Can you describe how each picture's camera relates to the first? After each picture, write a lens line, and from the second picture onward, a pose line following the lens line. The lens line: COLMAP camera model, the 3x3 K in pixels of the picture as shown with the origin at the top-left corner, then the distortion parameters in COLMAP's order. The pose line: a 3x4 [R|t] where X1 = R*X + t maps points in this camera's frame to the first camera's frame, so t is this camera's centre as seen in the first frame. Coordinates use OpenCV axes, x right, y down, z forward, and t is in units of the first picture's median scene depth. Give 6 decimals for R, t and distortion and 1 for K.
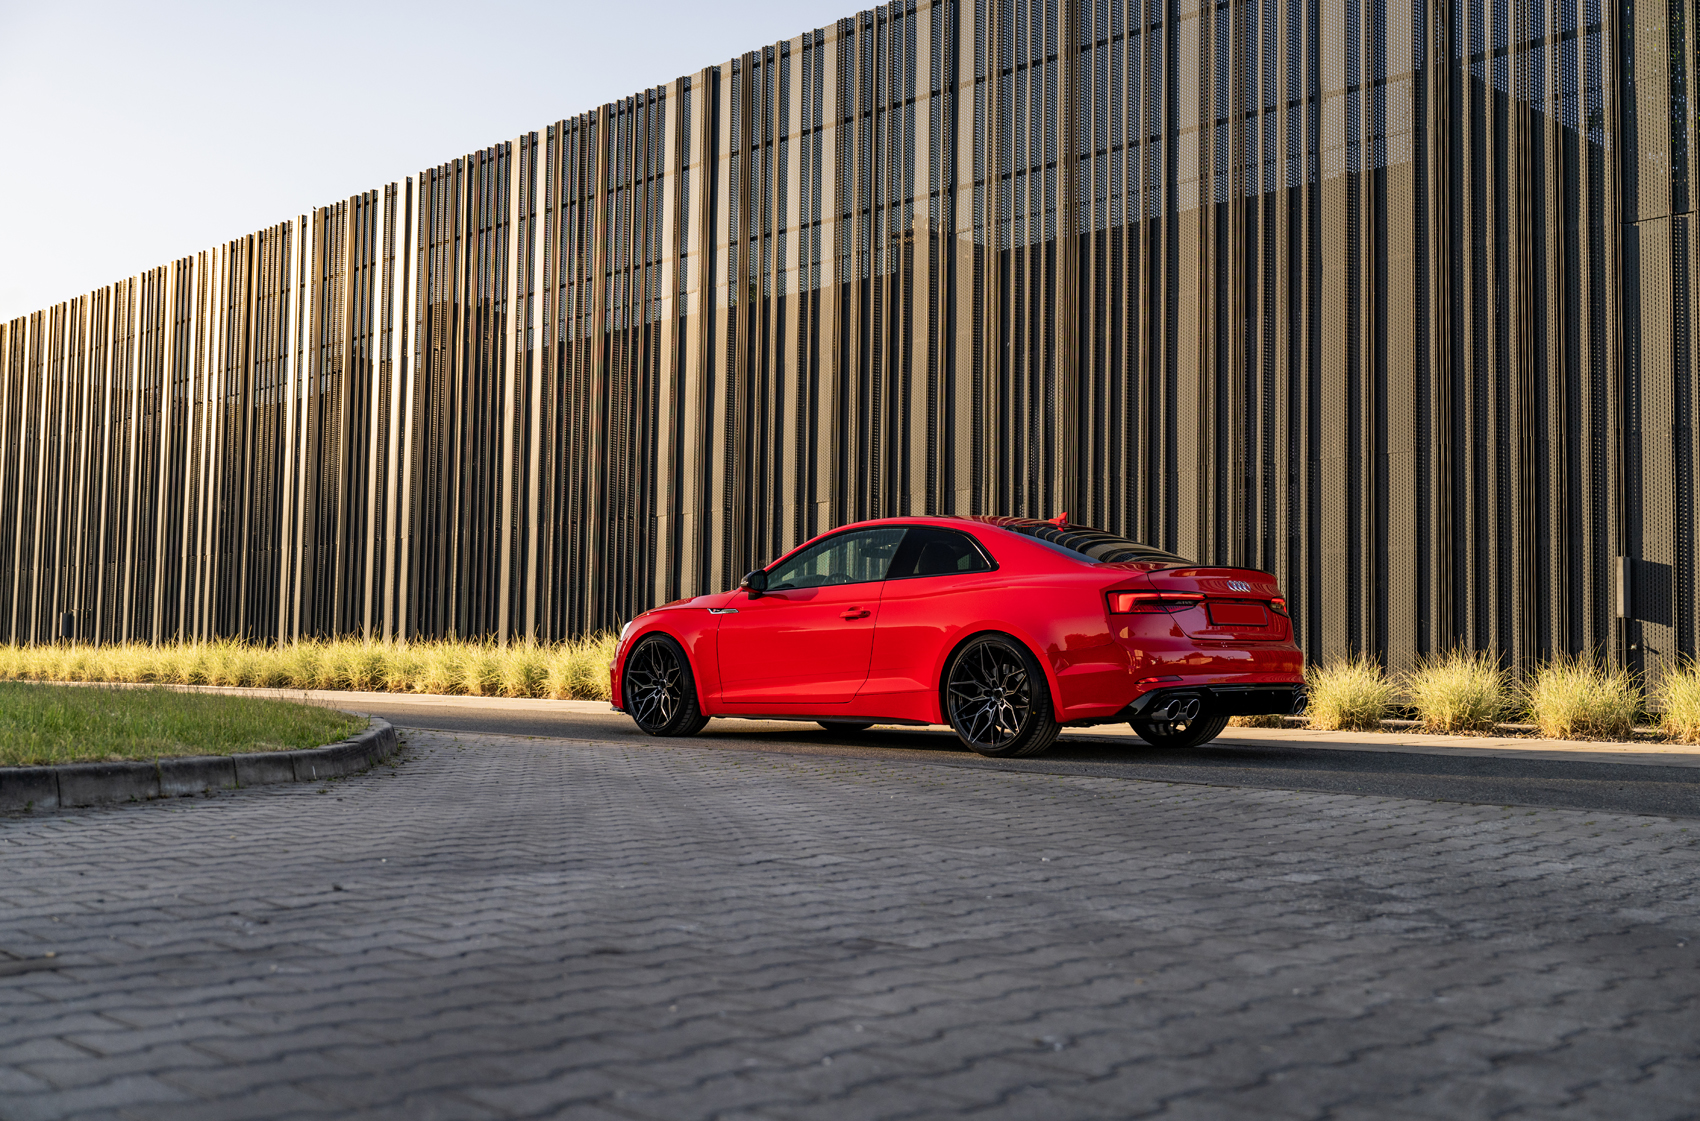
lens RADIAL K [[1726.8, 0, 850.0], [0, 1726.8, 560.5], [0, 0, 1]] dist [-0.004900, 0.011408]
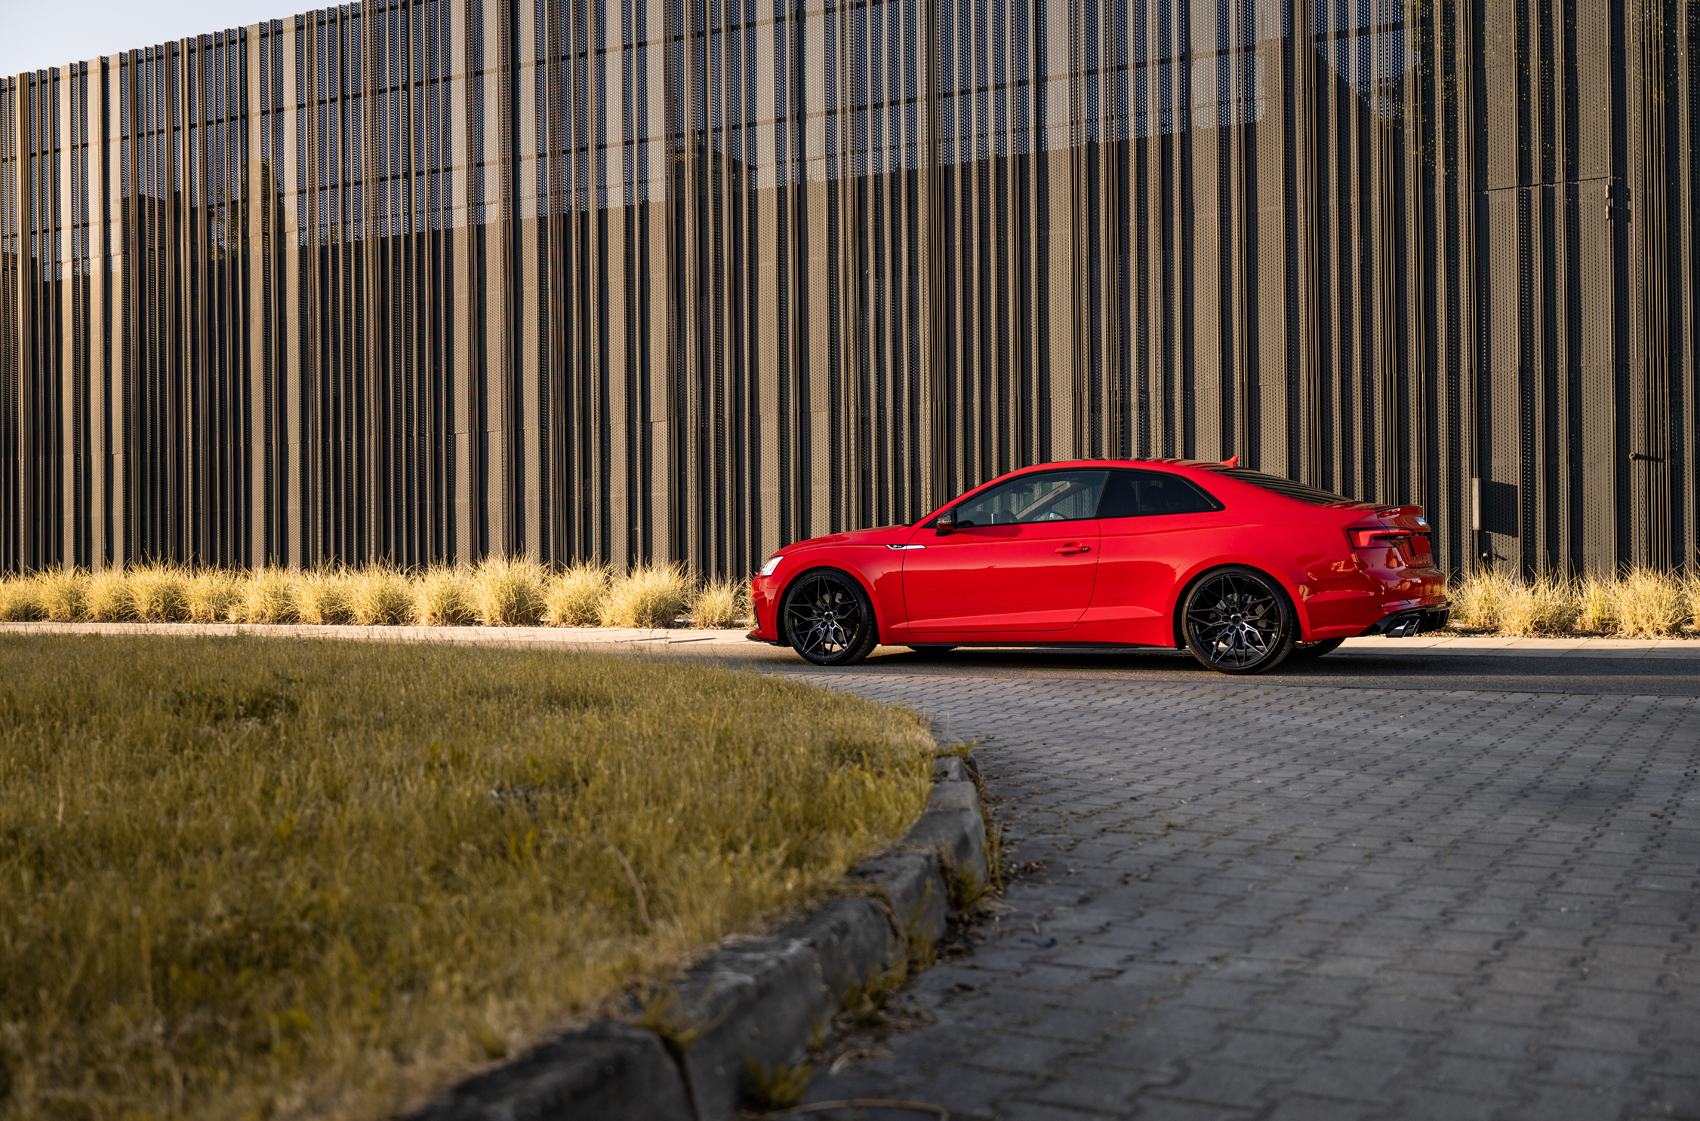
lens RADIAL K [[1726.8, 0, 850.0], [0, 1726.8, 560.5], [0, 0, 1]] dist [-0.004900, 0.011408]
pose [[0.956219, -0.022245, 0.291804, -0.217081], [0.004822, 0.998169, 0.060292, -0.013746], [-0.292611, -0.056246, 0.954576, -0.000840]]
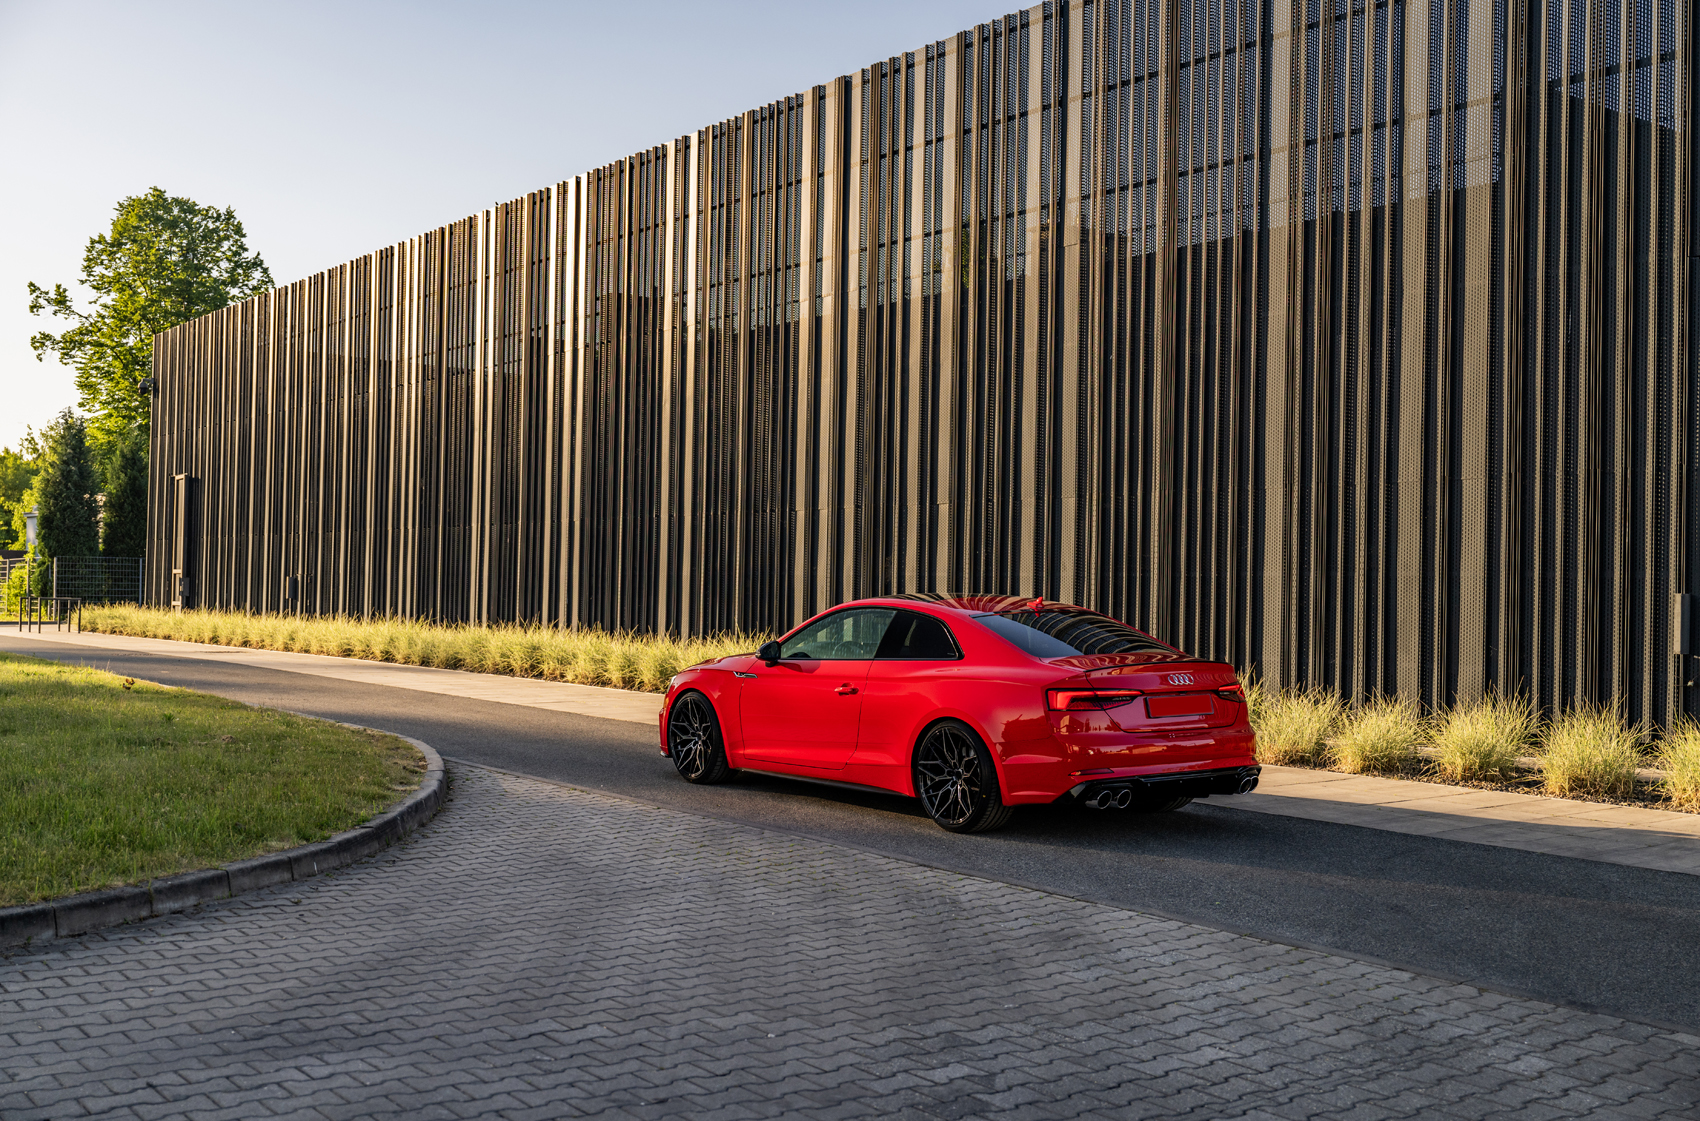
lens RADIAL K [[1726.8, 0, 850.0], [0, 1726.8, 560.5], [0, 0, 1]] dist [-0.004900, 0.011408]
pose [[0.990668, 0.000875, -0.136296, 0.074885], [0.005112, 0.999037, 0.043572, -0.047960], [0.136203, -0.043863, 0.989709, -0.040754]]
